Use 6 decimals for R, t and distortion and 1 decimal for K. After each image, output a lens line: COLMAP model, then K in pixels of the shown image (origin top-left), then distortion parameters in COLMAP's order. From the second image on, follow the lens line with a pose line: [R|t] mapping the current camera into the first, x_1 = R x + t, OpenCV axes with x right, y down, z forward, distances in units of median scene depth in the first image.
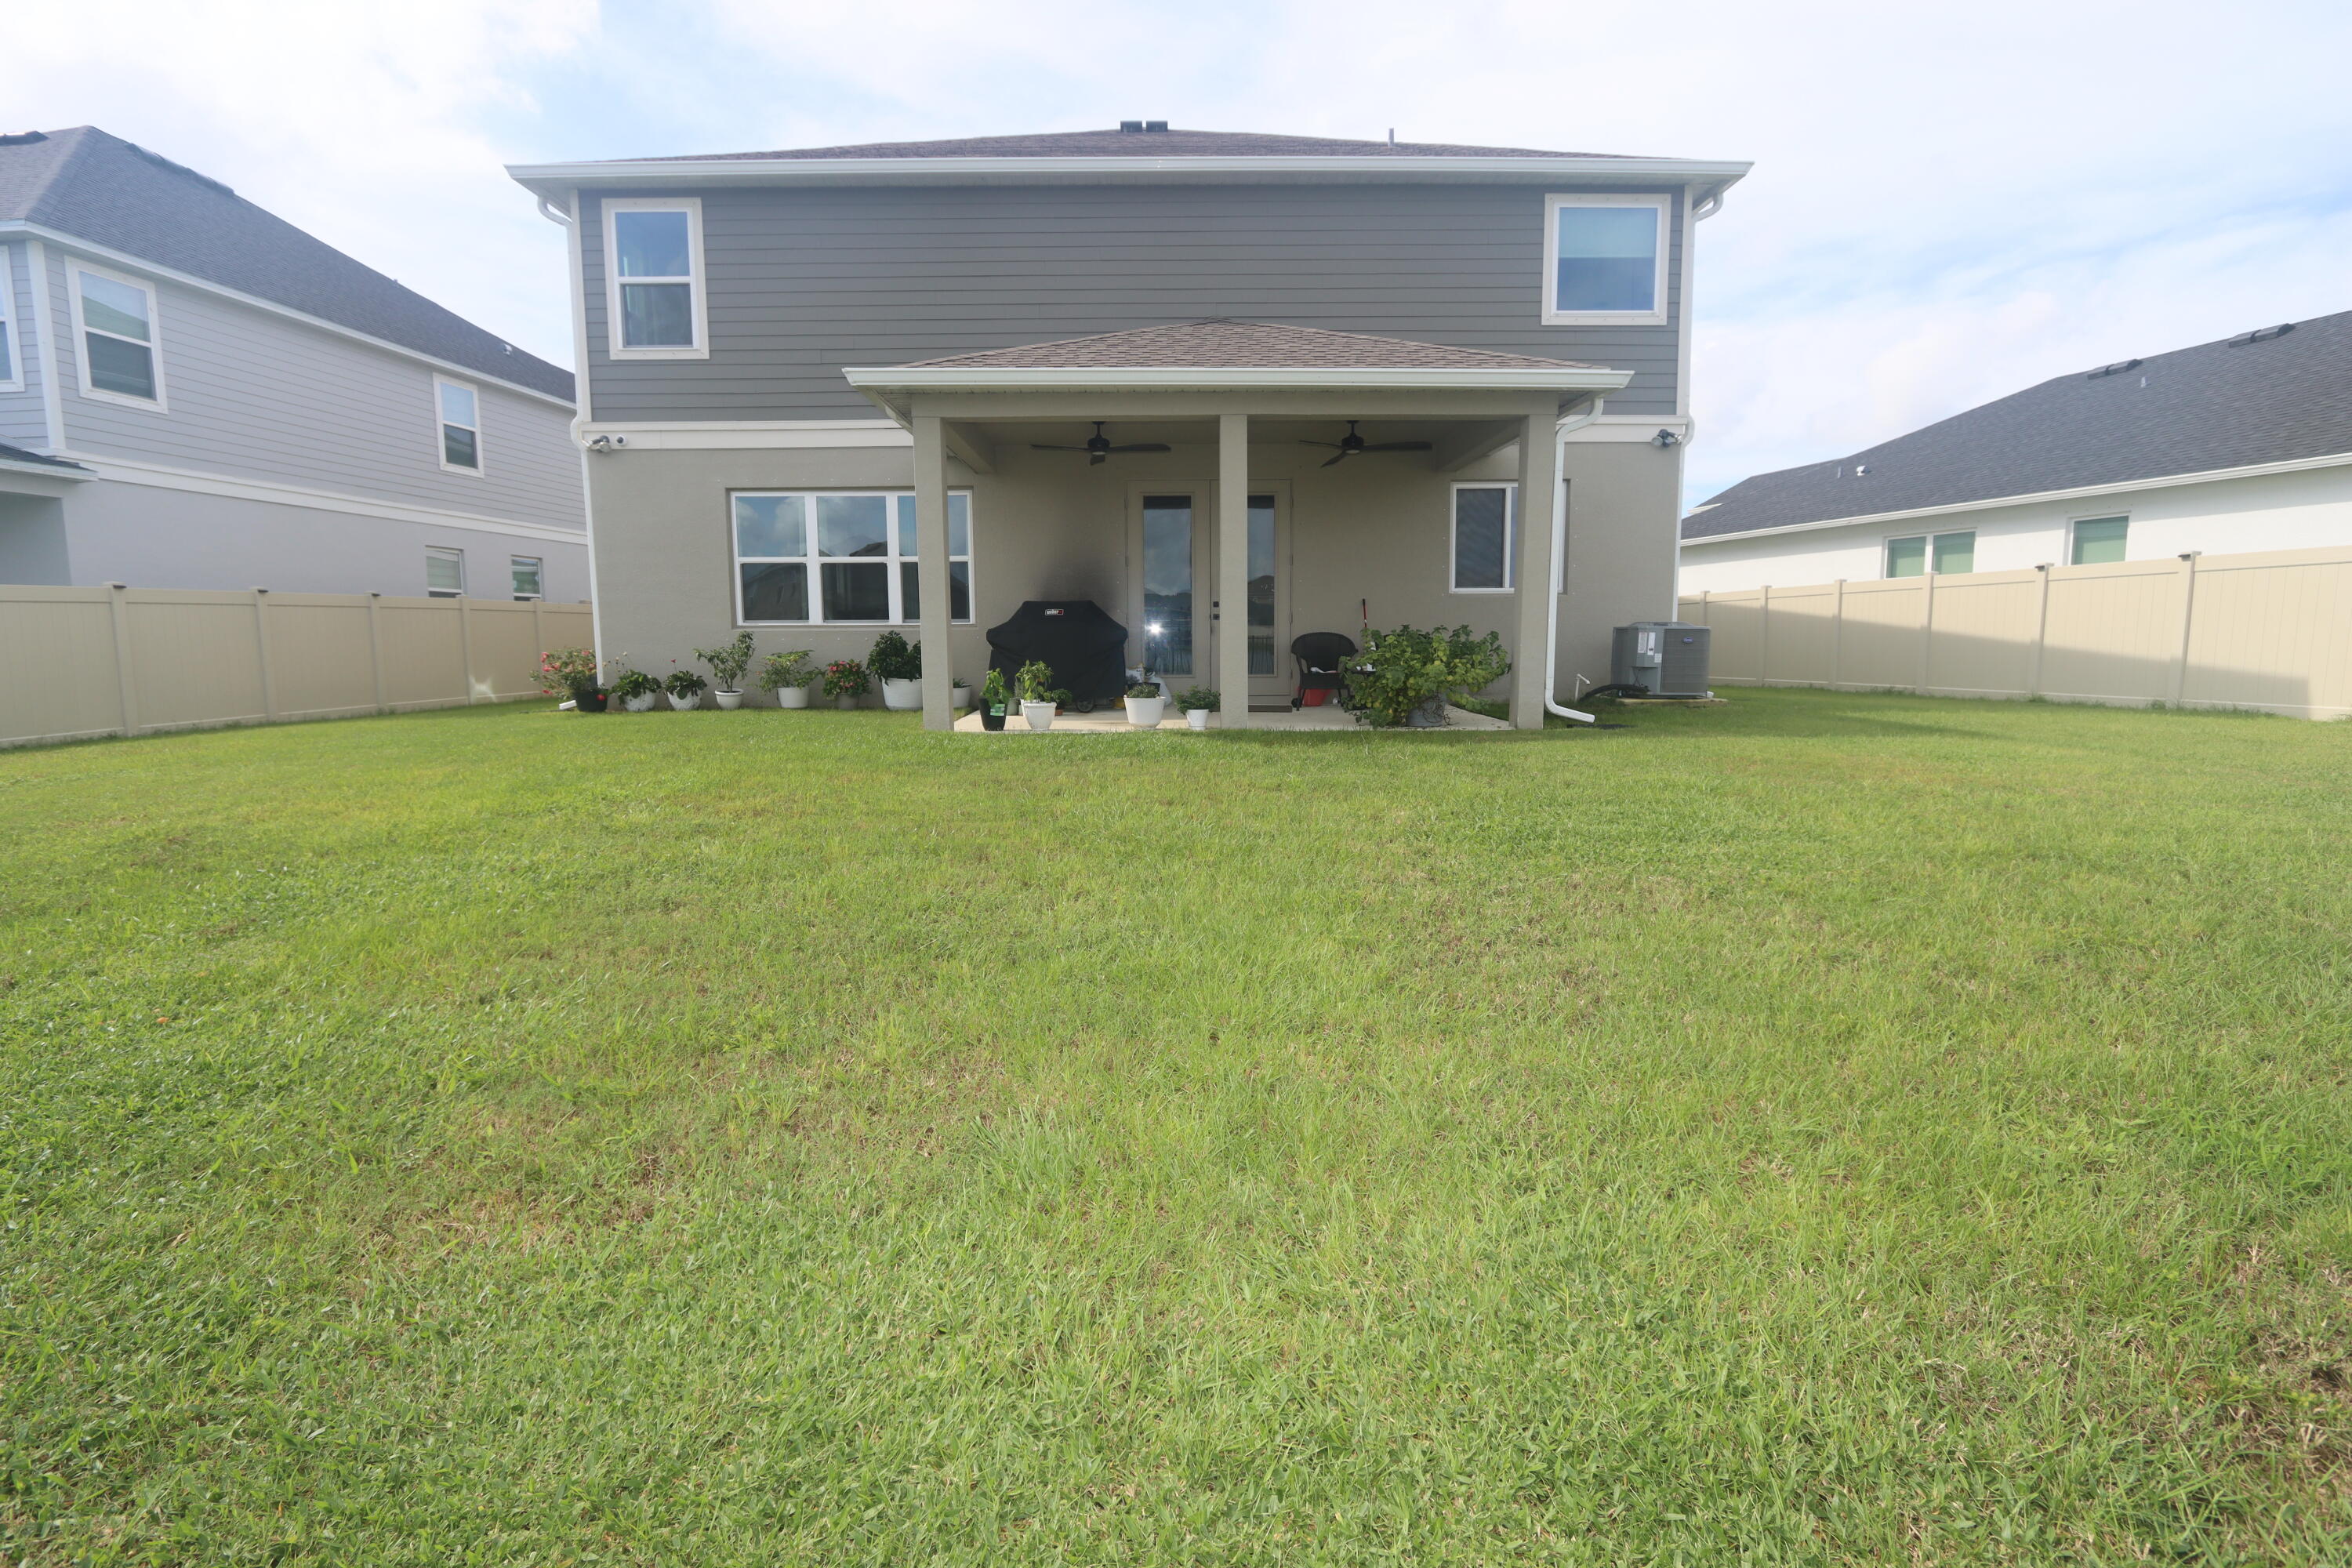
lens RADIAL K [[1085.5, 0, 1176.6], [0, 1085.5, 769.1], [0, 0, 1]] dist [-0.011608, 0.000360]
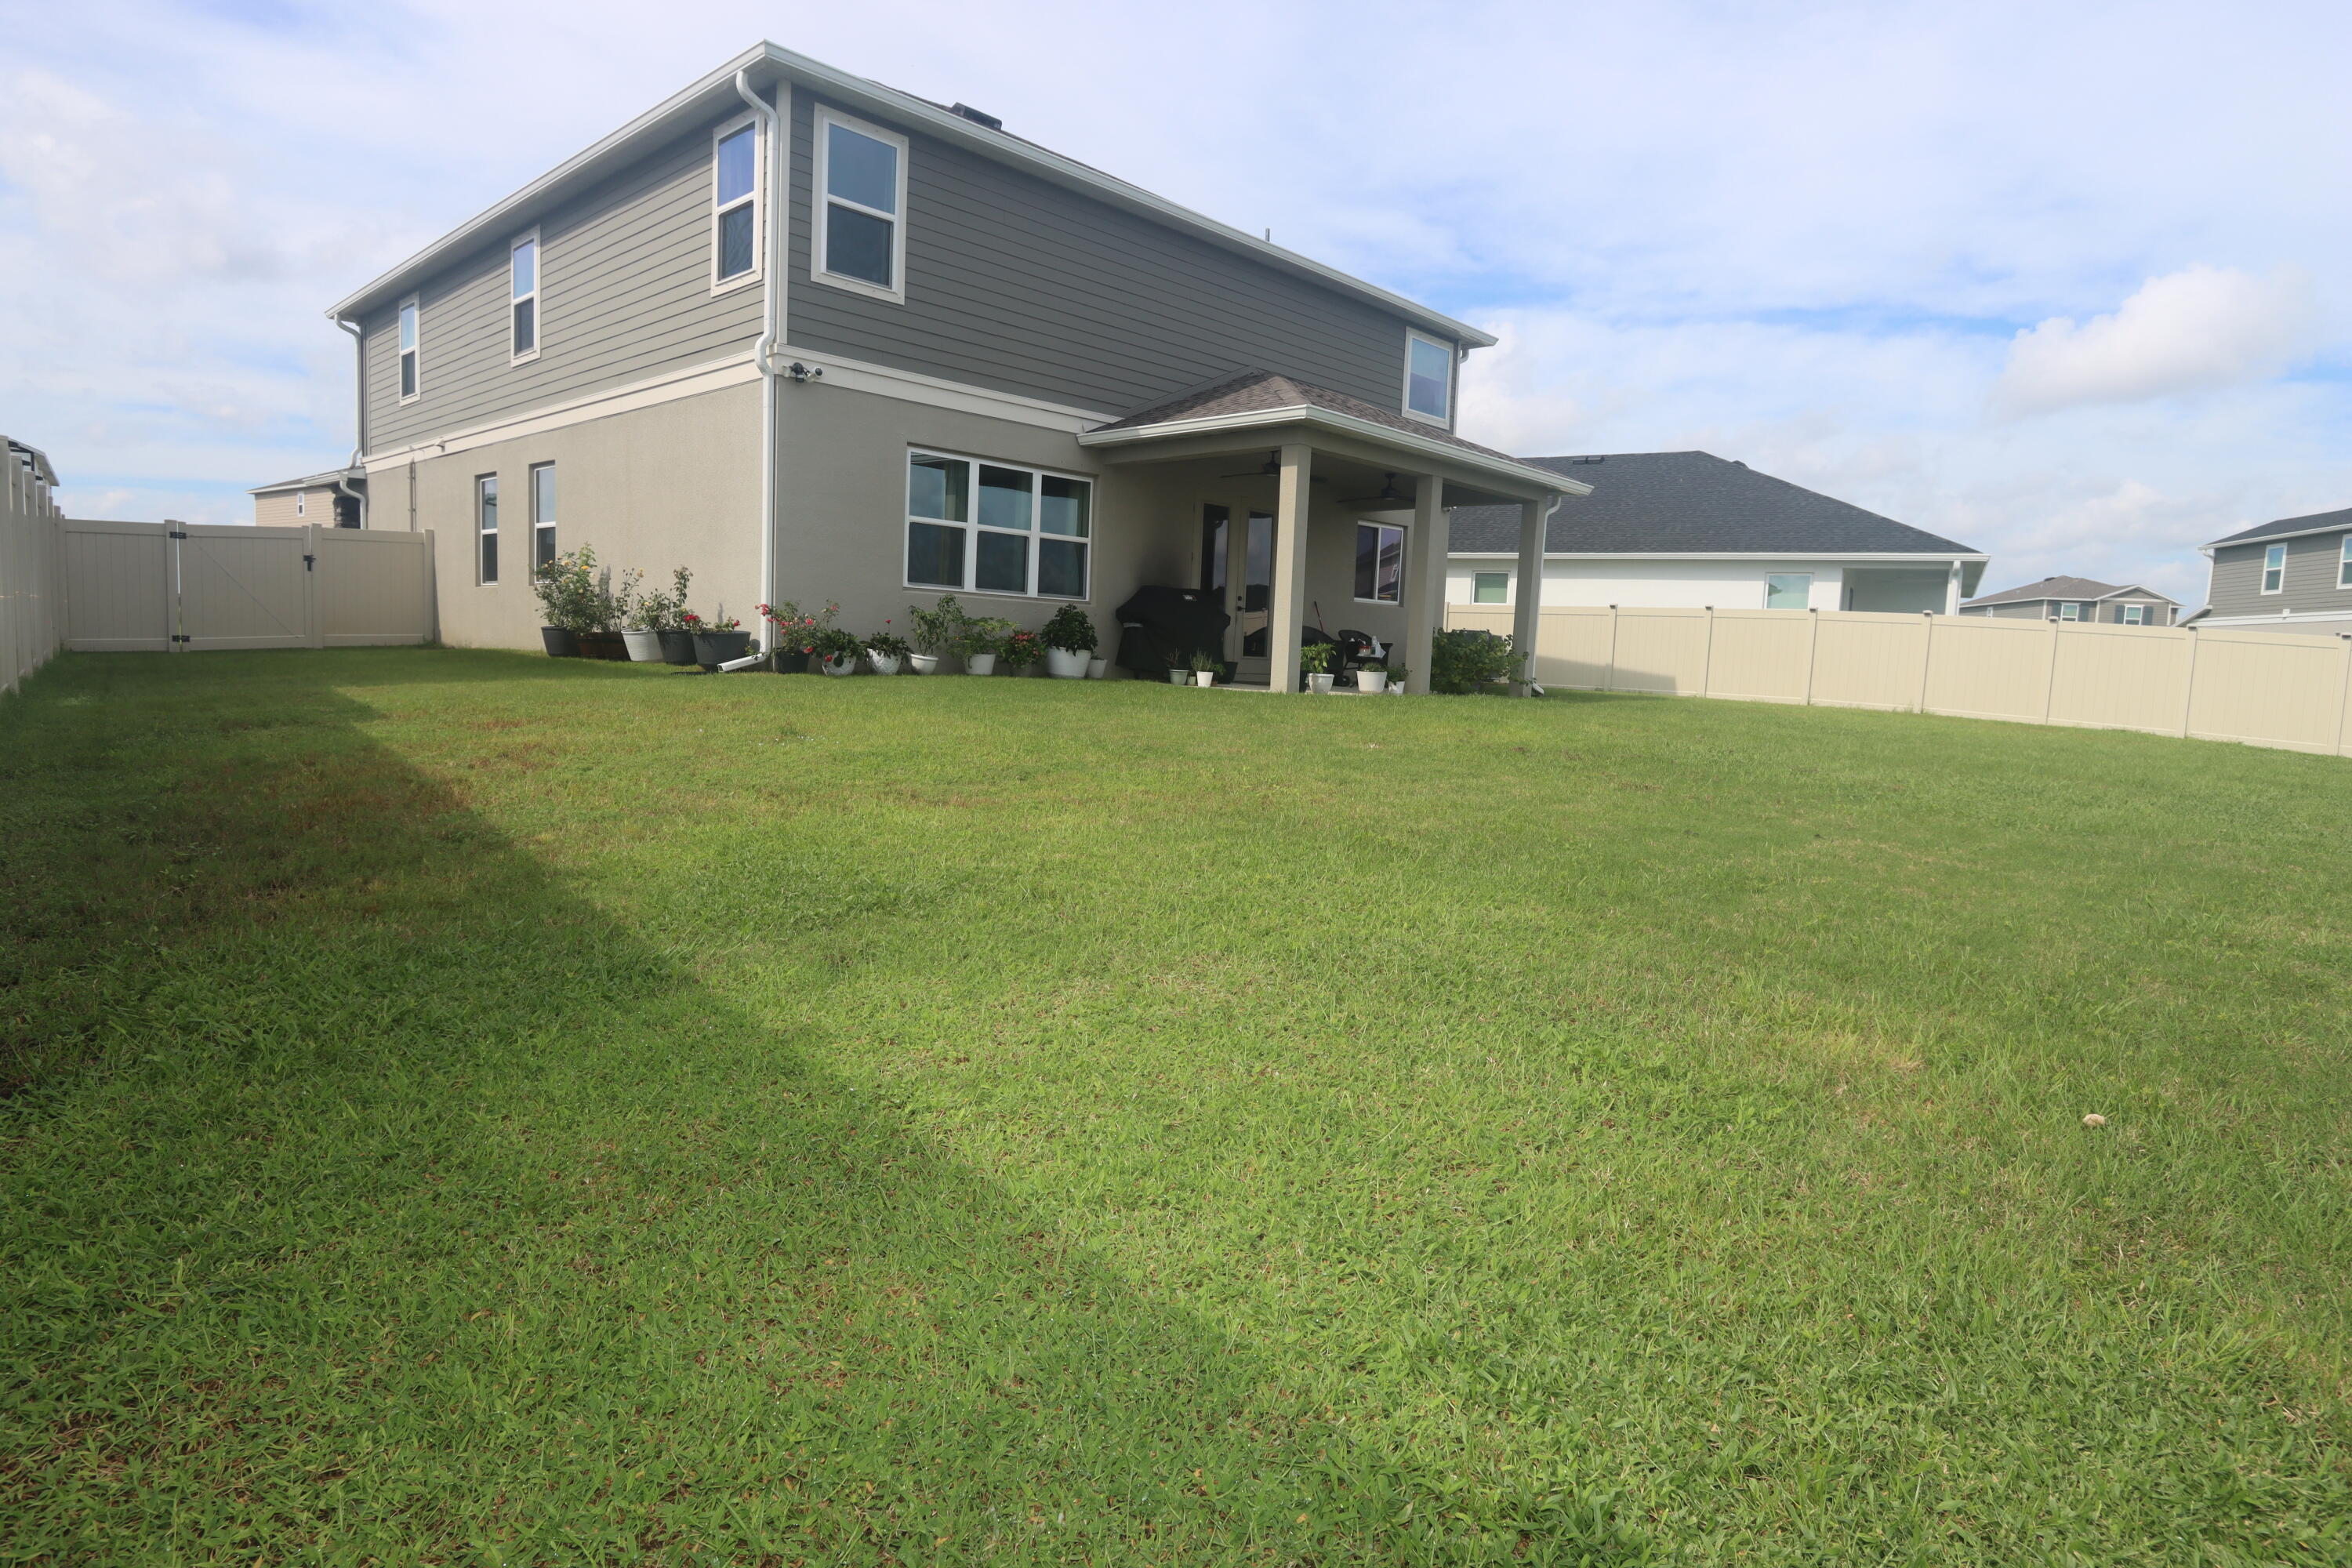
lens RADIAL K [[1316.0, 0, 1176.0], [0, 1316.0, 784.0], [0, 0, 1]] dist [-0.001005, -0.000330]
pose [[0.679557, -0.037847, 0.732646, -1.135235], [0.034736, 0.999208, 0.019398, 0.027842], [-0.732800, 0.012267, 0.680333, 0.040189]]
